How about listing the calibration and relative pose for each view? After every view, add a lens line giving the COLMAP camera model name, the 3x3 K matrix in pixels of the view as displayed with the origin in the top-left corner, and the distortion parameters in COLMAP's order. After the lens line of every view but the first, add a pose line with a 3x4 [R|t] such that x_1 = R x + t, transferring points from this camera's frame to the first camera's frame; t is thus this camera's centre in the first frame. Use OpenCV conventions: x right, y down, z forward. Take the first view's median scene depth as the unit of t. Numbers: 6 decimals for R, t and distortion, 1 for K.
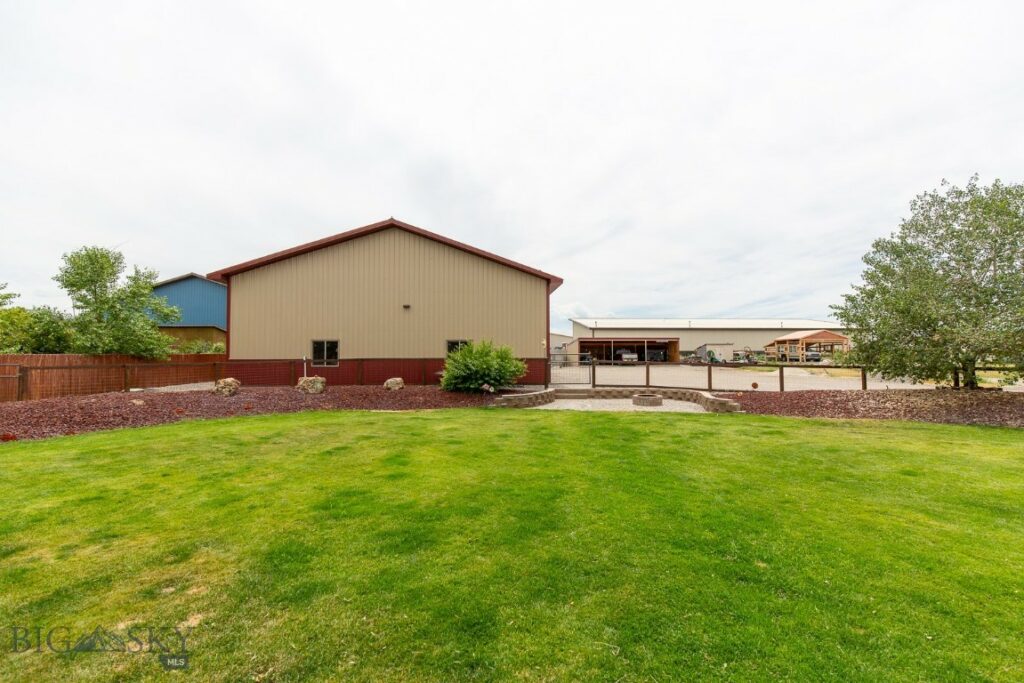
lens RADIAL K [[466.4, 0, 513.9], [0, 466.4, 344.5], [0, 0, 1]] dist [0.009166, 0.000292]
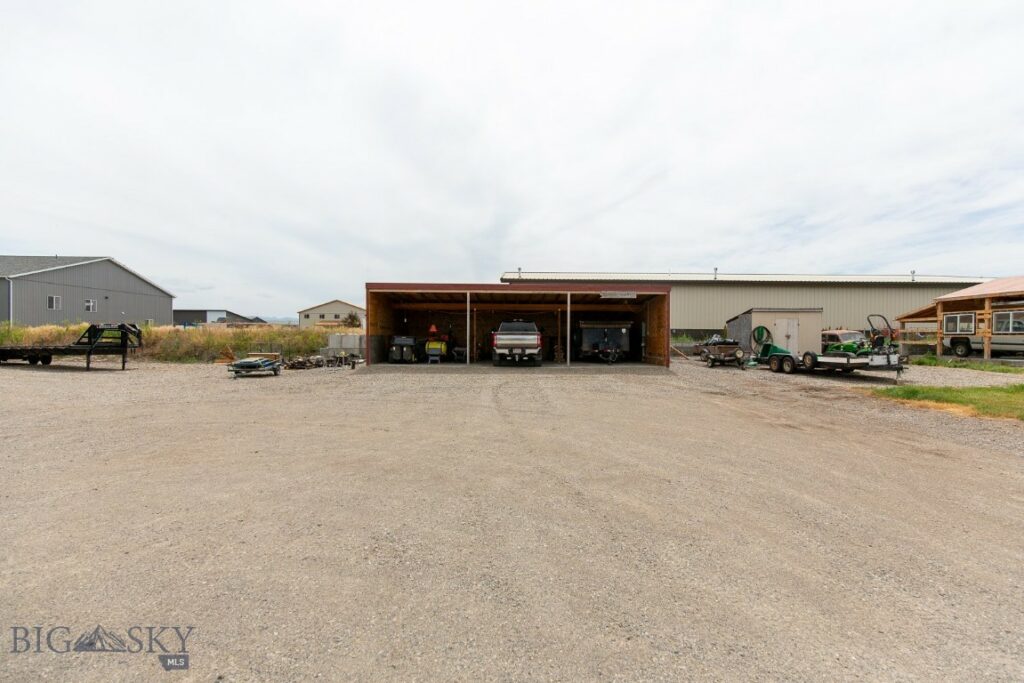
lens RADIAL K [[466.4, 0, 516.9], [0, 466.4, 335.2], [0, 0, 1]] dist [0.009166, 0.000292]
pose [[0.996057, 0.010422, -0.088105, 0.277553], [-0.008386, 0.999690, 0.023446, 0.014066], [0.088322, -0.022615, 0.995835, 0.655244]]
